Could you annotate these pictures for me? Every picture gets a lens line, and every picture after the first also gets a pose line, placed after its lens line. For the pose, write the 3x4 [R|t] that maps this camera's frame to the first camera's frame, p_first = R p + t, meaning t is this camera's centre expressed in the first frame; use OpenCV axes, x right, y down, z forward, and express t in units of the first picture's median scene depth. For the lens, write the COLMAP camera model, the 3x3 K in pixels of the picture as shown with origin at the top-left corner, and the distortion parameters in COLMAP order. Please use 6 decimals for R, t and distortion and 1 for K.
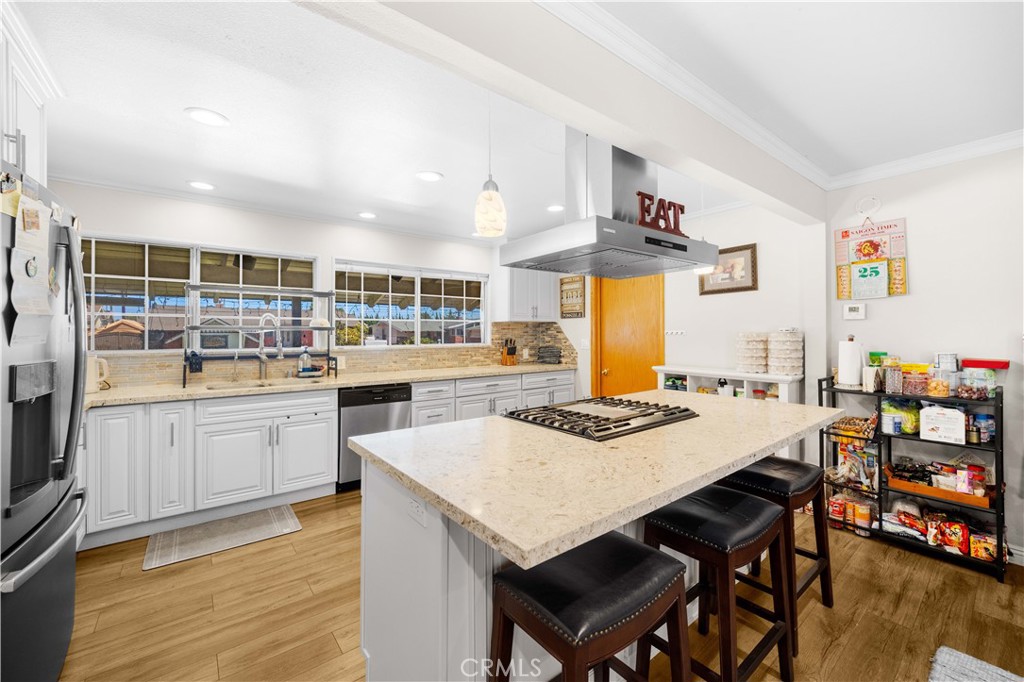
lens RADIAL K [[411.7, 0, 511.8], [0, 411.7, 332.4], [0, 0, 1]] dist [0.000050, -0.000041]
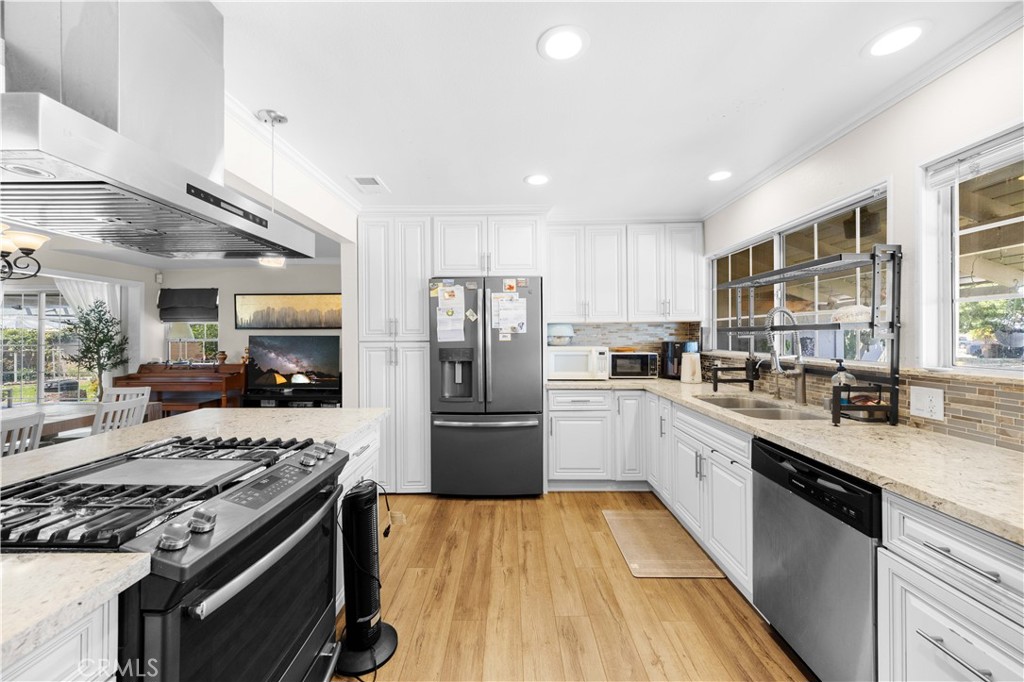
lens RADIAL K [[384.2, 0, 508.3], [0, 384.2, 334.1], [0, 0, 1]] dist [0.001216, -0.000281]
pose [[-0.623005, -0.002012, -0.782215, 0.183997], [0.006490, 0.999949, -0.007741, 0.001538], [0.782191, -0.009899, -0.622960, 0.973527]]
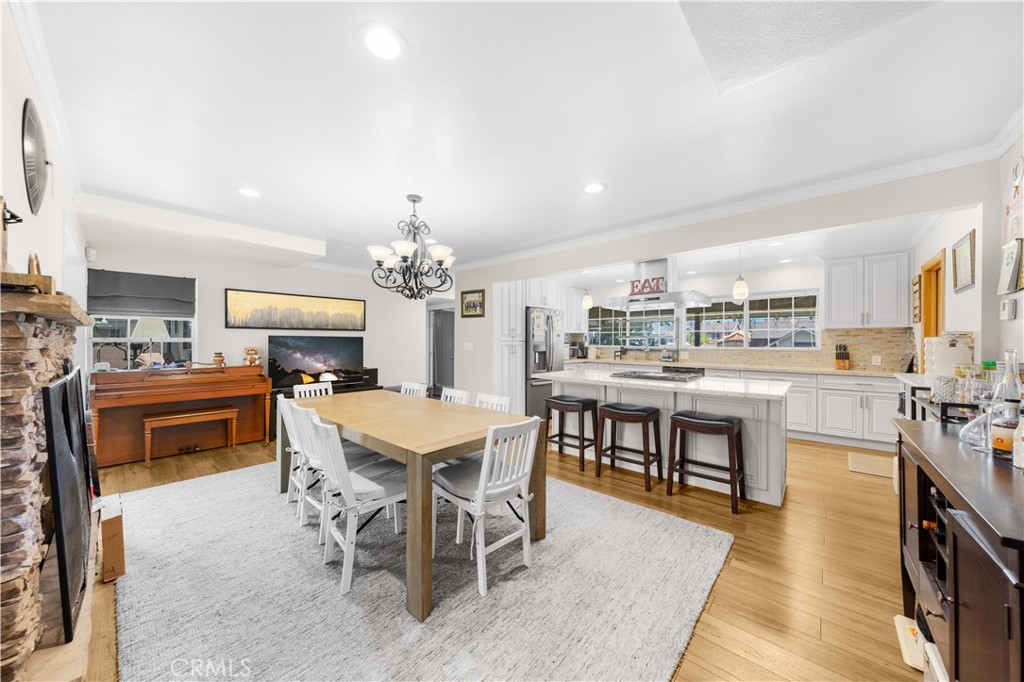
lens RADIAL K [[356.8, 0, 511.1], [0, 356.8, 339.8], [0, 0, 1]] dist [-0.000037, -0.000017]
pose [[0.182873, 0.000661, -0.983136, 1.048469], [0.000448, 1.000000, 0.000756, 0.003190], [0.983136, -0.000579, 0.182872, -0.040828]]
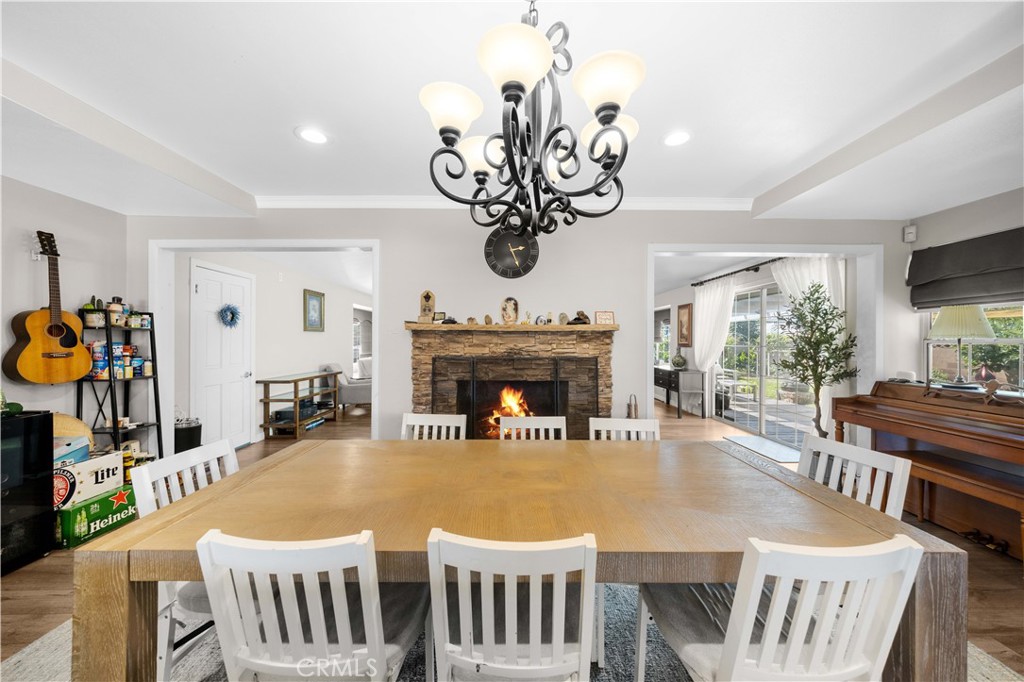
lens RADIAL K [[356.8, 0, 511.1], [0, 356.8, 339.8], [0, 0, 1]] dist [-0.000037, -0.000017]
pose [[-0.787903, -0.001732, 0.615797, 0.071688], [-0.006384, 0.999965, -0.005356, 0.011068], [-0.615767, -0.008151, -0.787886, 0.157962]]
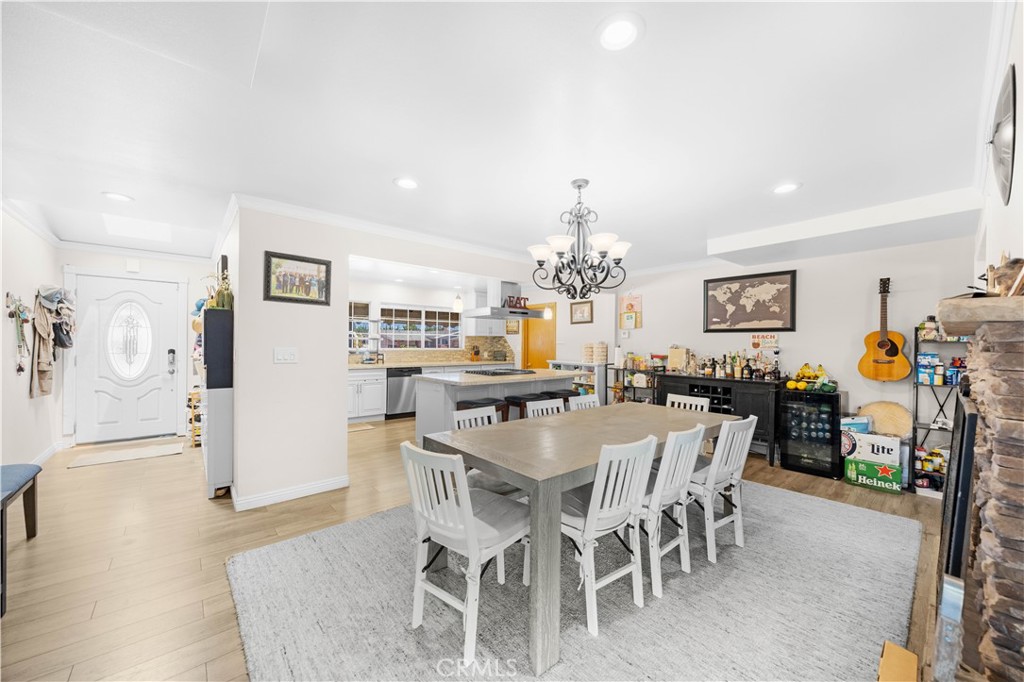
lens RADIAL K [[378.4, 0, 517.4], [0, 378.4, 342.8], [0, 0, 1]] dist [-0.000345, -0.000020]
pose [[0.997798, 0.011783, 0.065266, 0.090634], [-0.011773, 0.999931, -0.000540, 0.002514], [-0.065267, -0.000230, 0.997868, -0.827635]]
